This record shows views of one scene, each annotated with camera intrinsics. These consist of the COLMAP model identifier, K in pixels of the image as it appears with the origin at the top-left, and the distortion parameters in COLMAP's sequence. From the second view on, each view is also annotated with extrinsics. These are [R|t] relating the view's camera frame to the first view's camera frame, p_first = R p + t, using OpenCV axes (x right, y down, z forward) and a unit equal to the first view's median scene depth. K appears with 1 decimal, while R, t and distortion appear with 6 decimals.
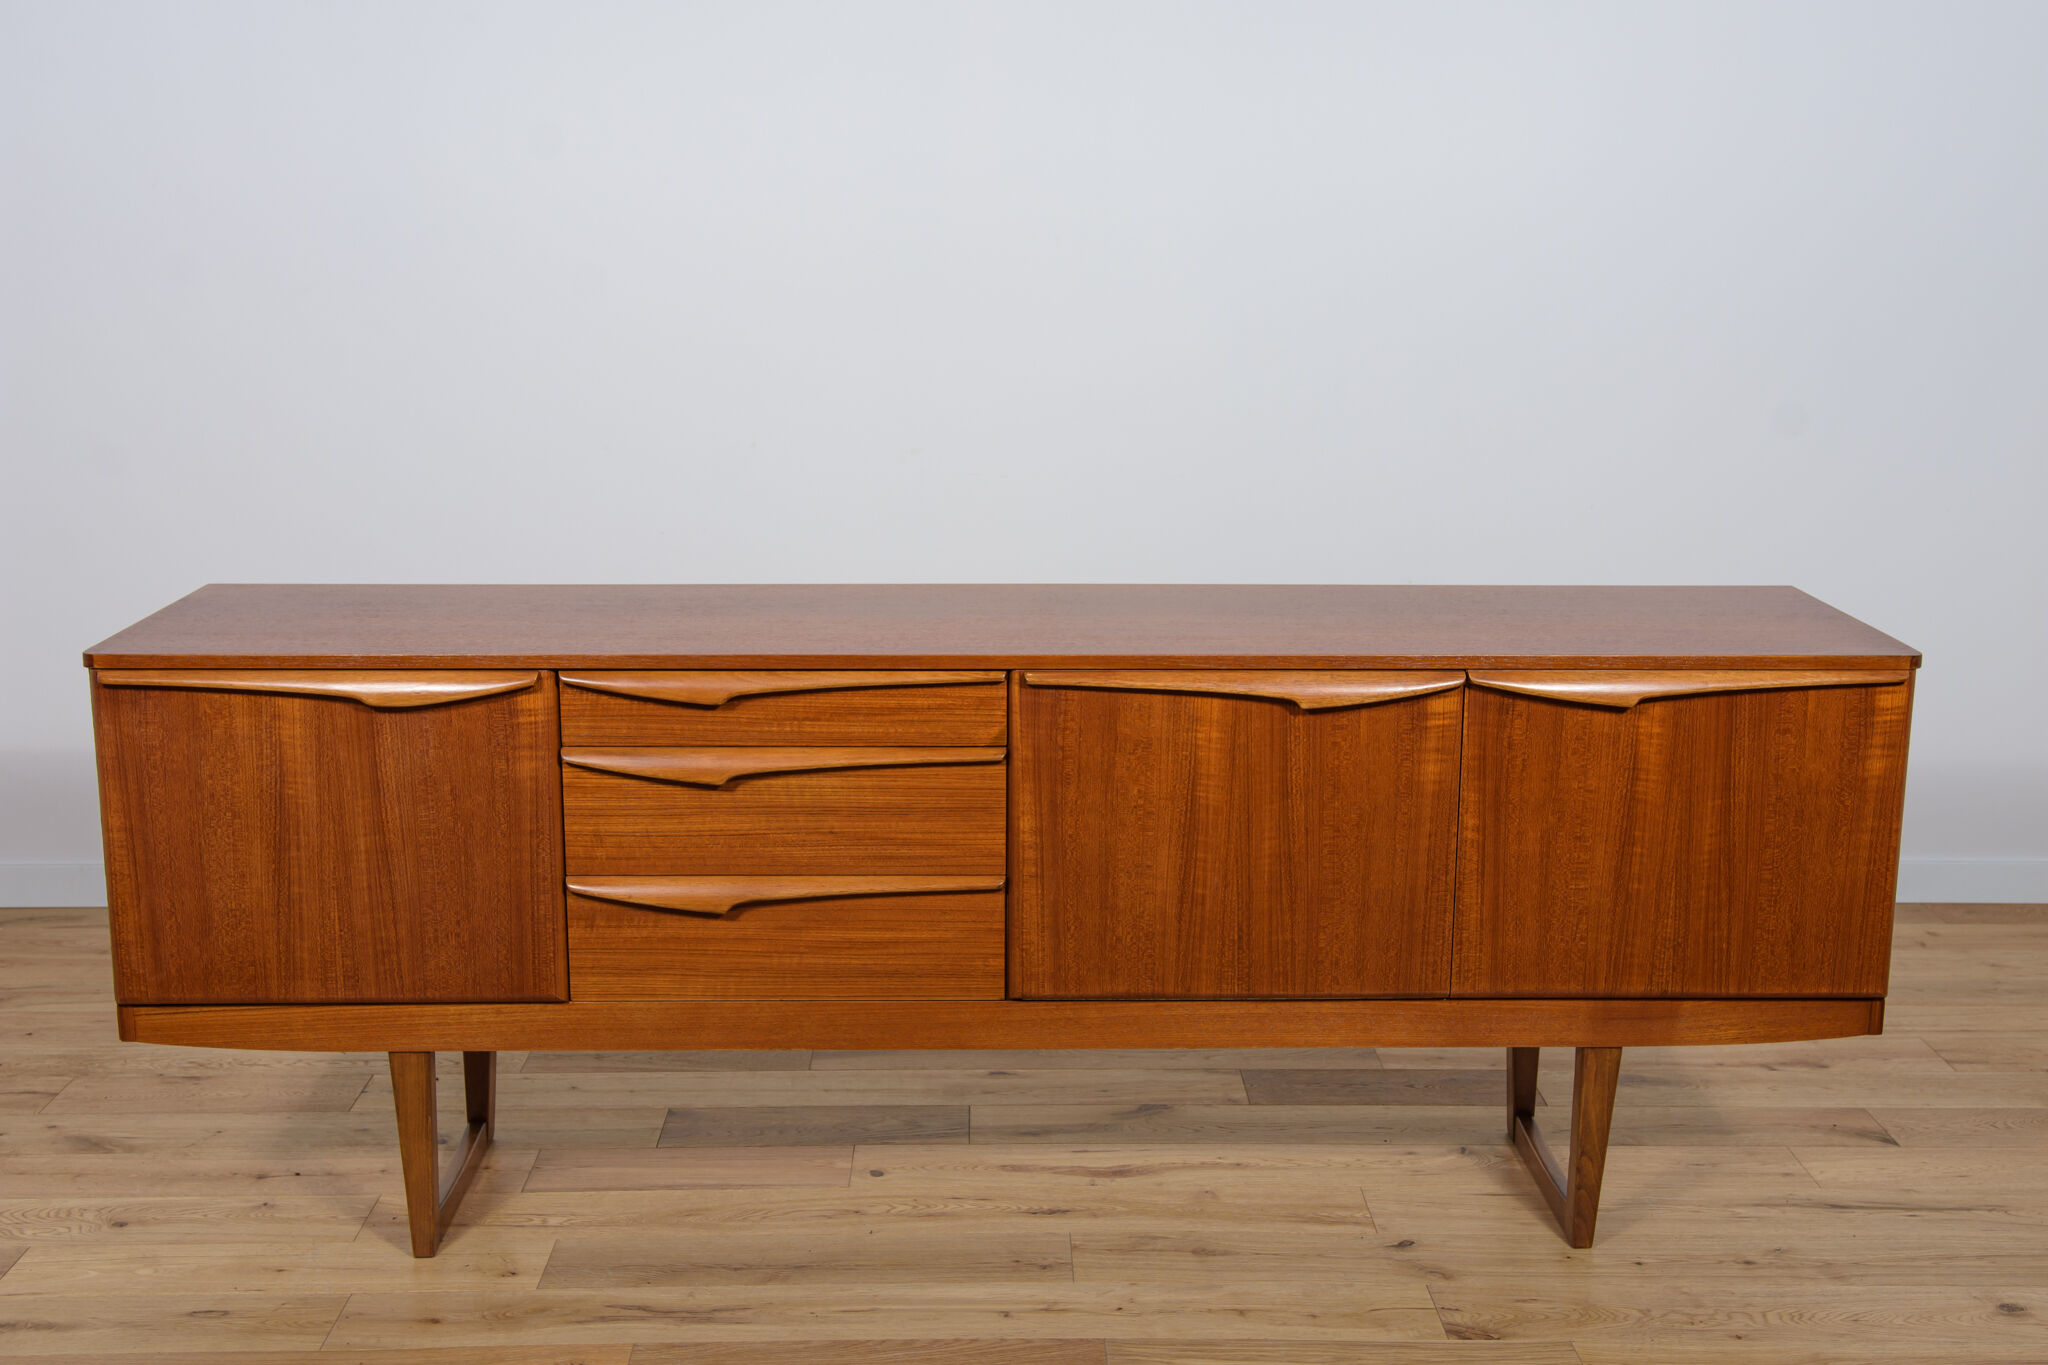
lens RADIAL K [[2486.5, 0, 1032.1], [0, 2486.5, 690.3], [0, 0, 1]] dist [0.071093, 0.000000]
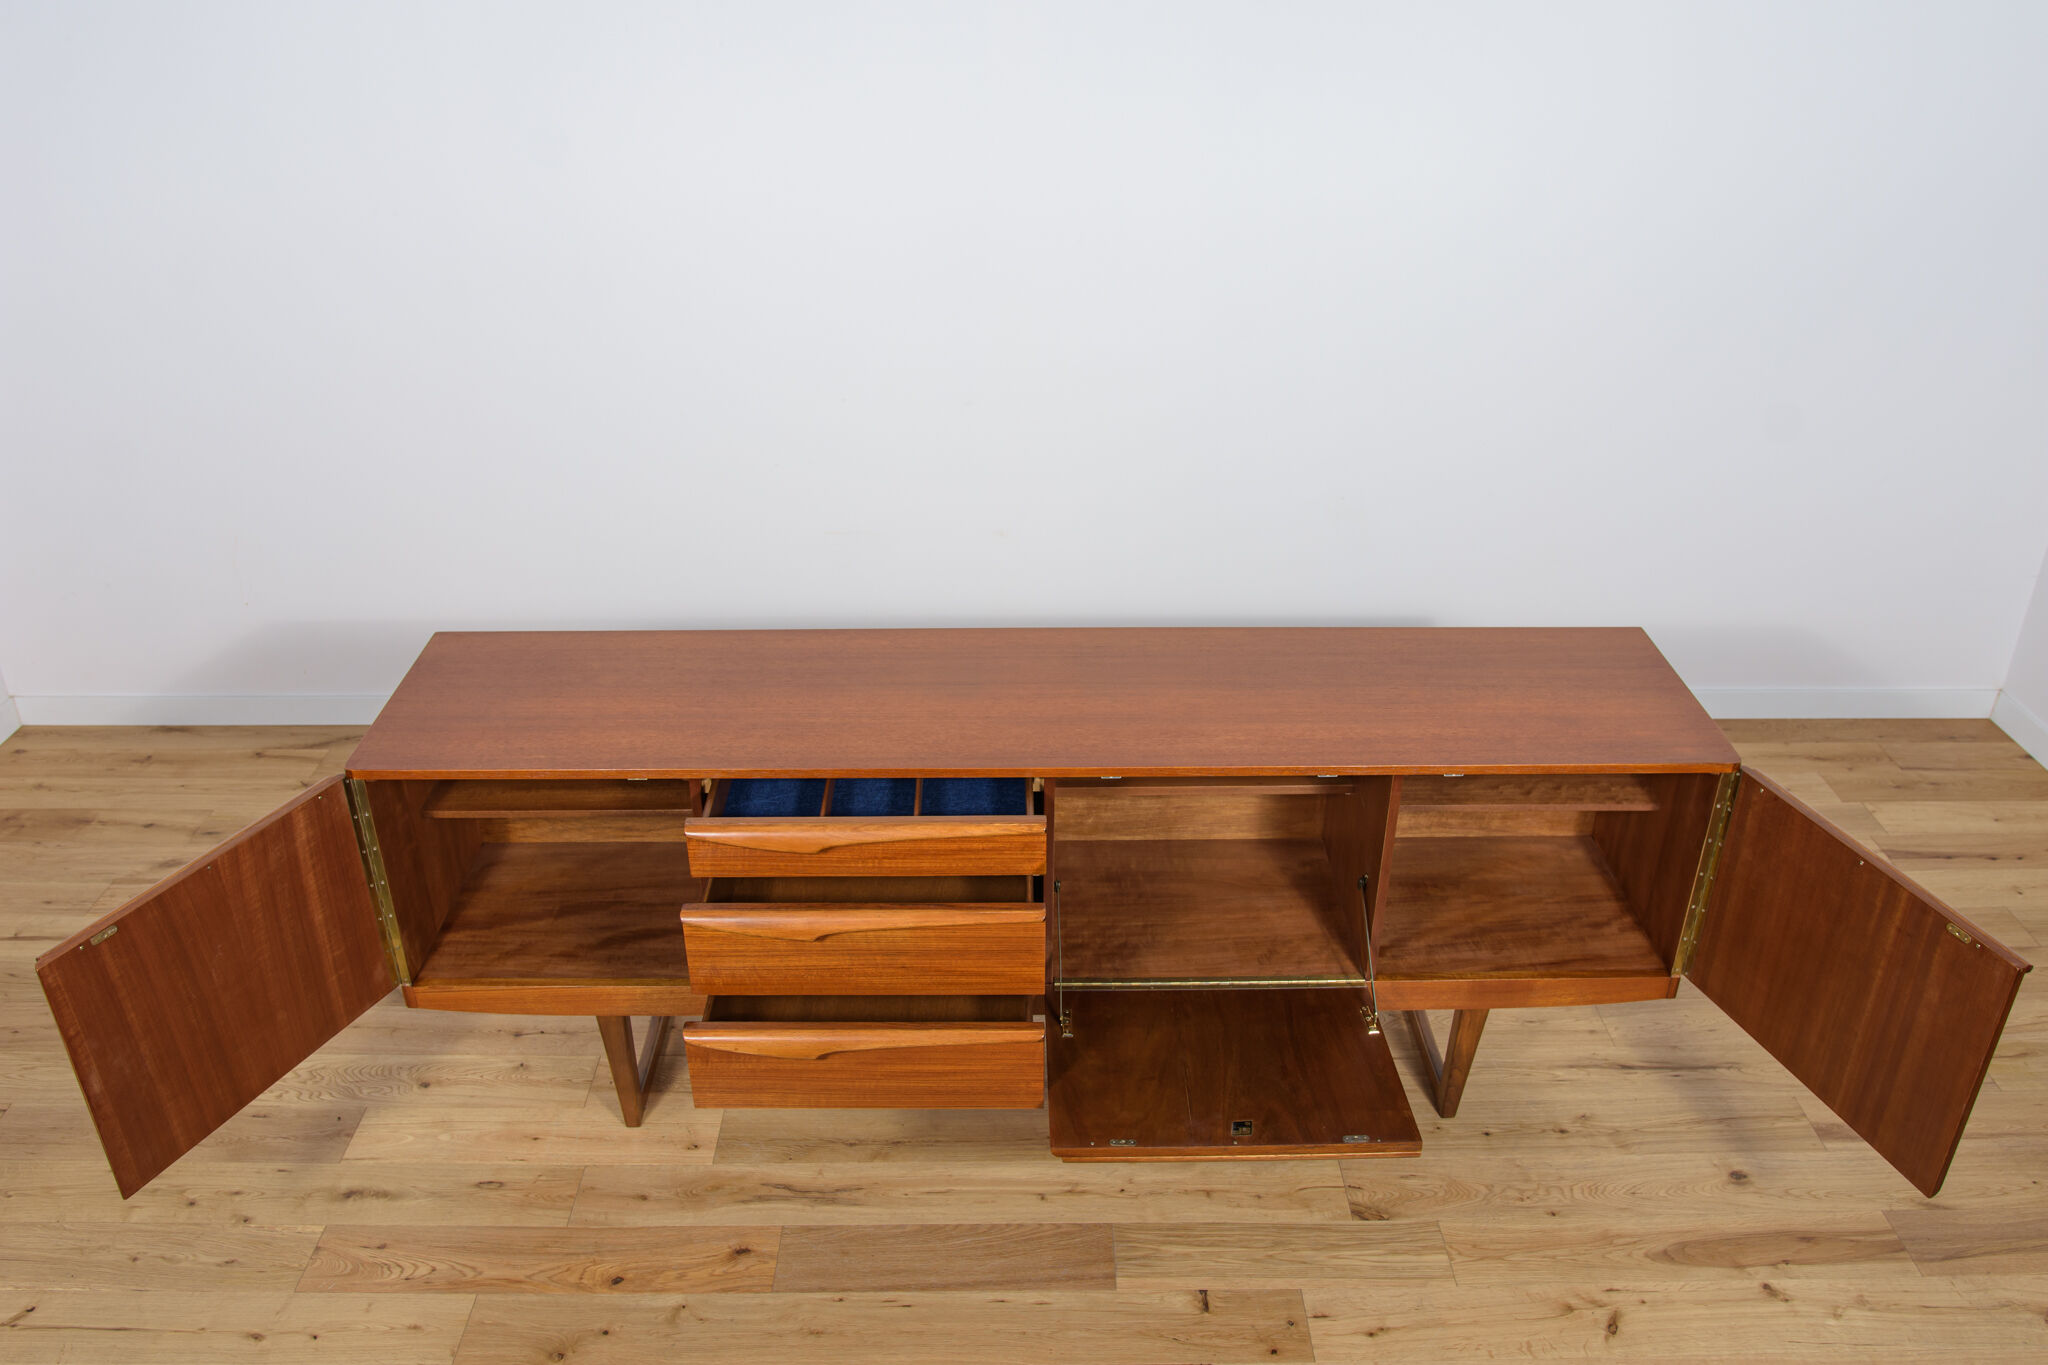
lens RADIAL K [[1670.0, 0, 1027.4], [0, 1670.0, 714.7], [0, 0, 1]] dist [-0.075567, 0.033981]
pose [[0.999944, 0.001598, -0.010460, -0.009414], [0.001561, 0.955421, 0.295242, -0.287511], [0.010466, -0.295241, 0.955365, 0.178626]]
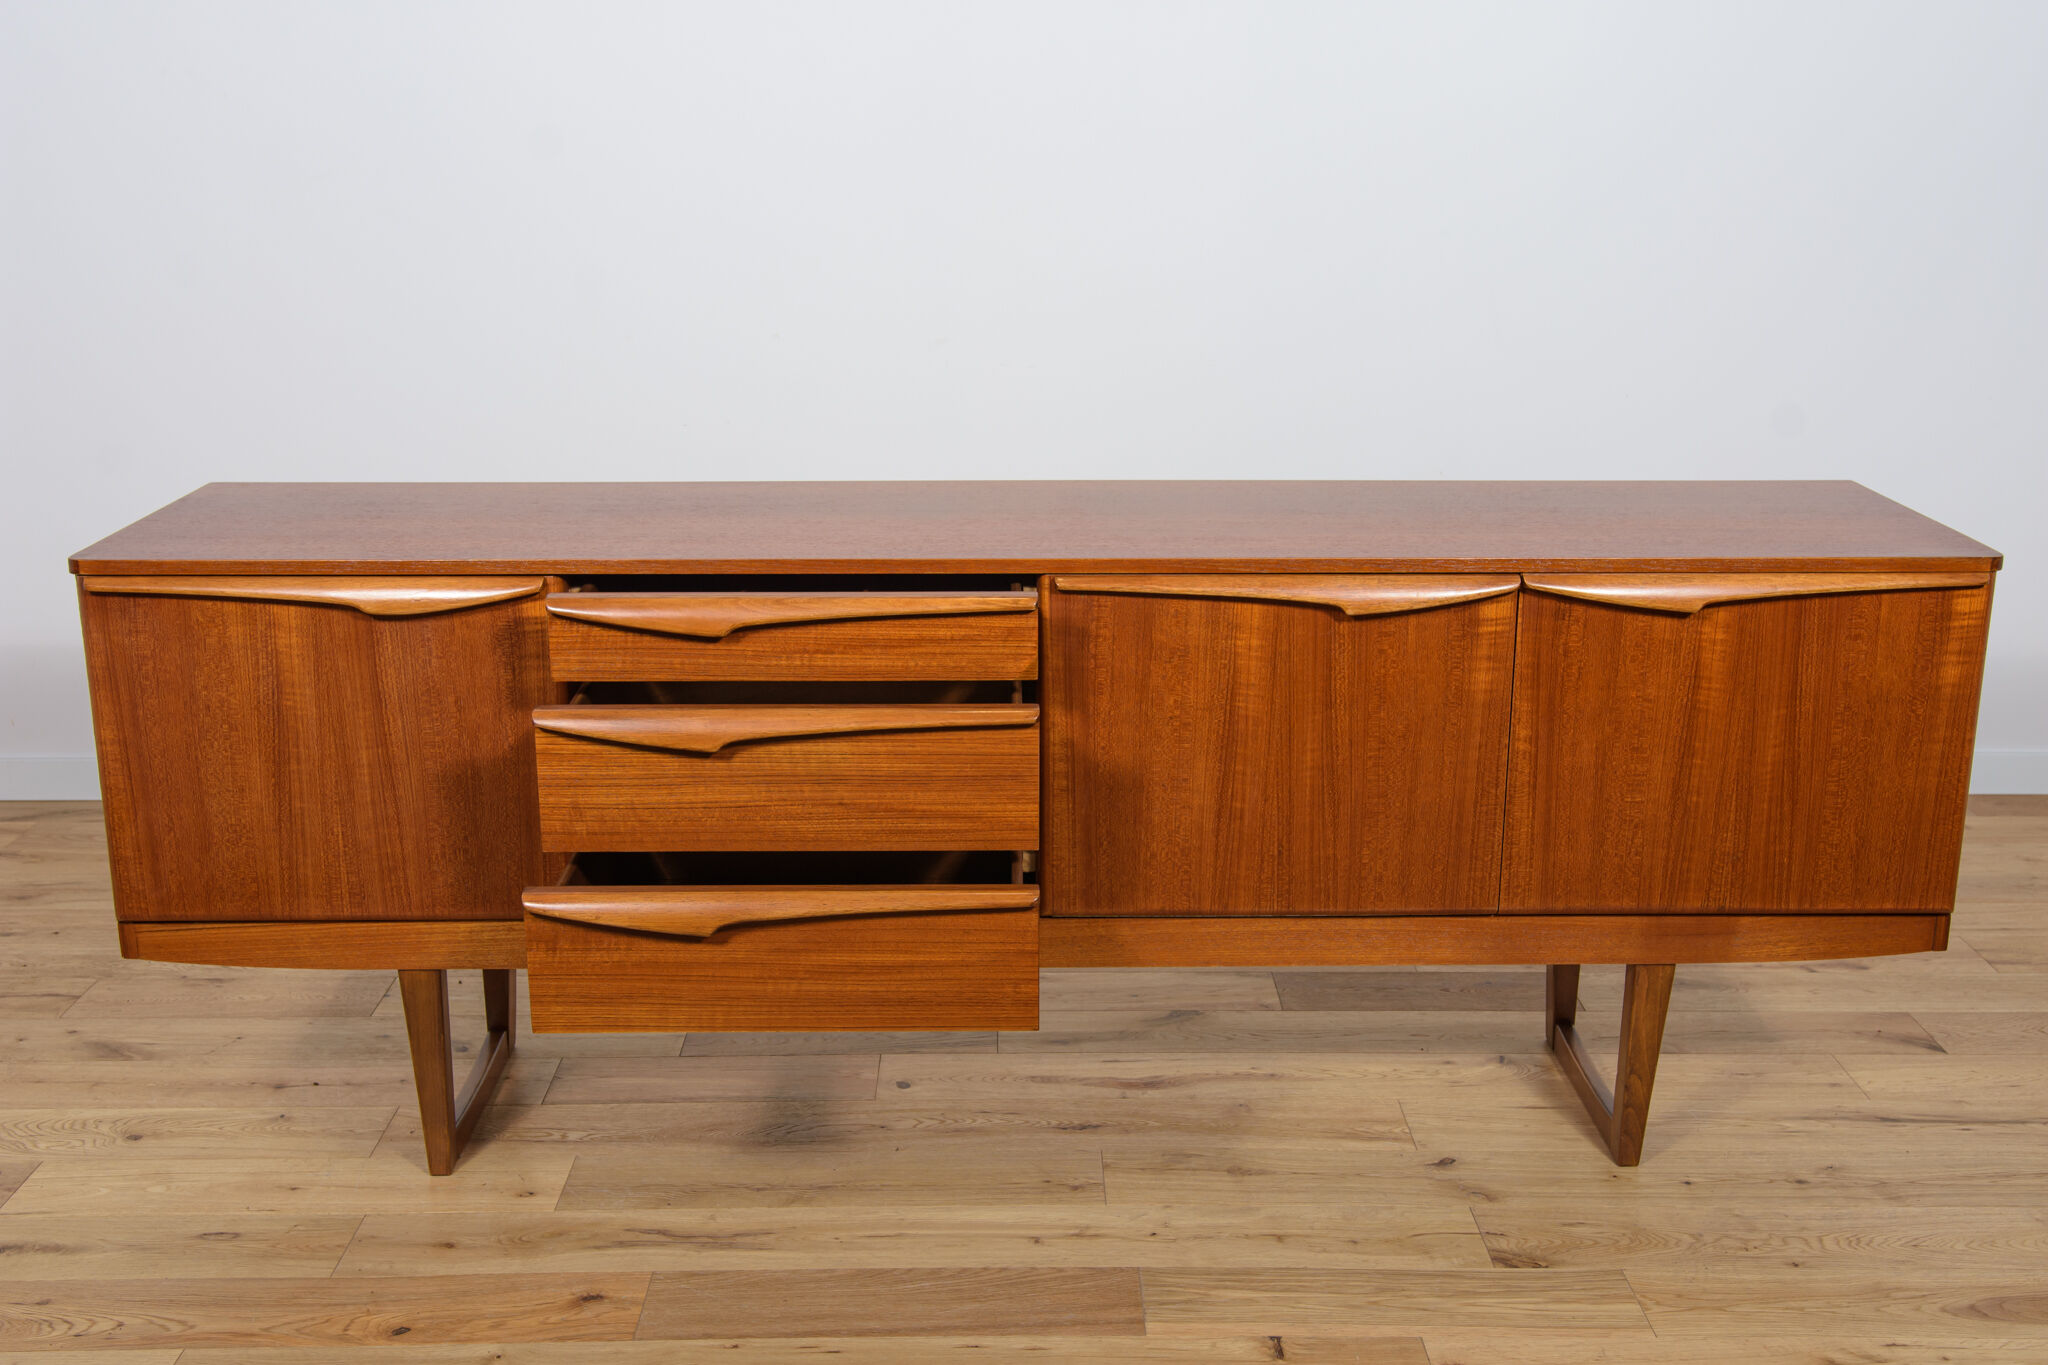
lens RADIAL K [[2308.1, 0, 1028.3], [0, 2308.1, 692.6], [0, 0, 1]] dist [0.042320, 0.000000]
pose [[0.999940, -0.001322, -0.010889, -0.003515], [0.001933, 0.998413, 0.056274, -0.012586], [0.010798, -0.056292, 0.998356, 0.114983]]
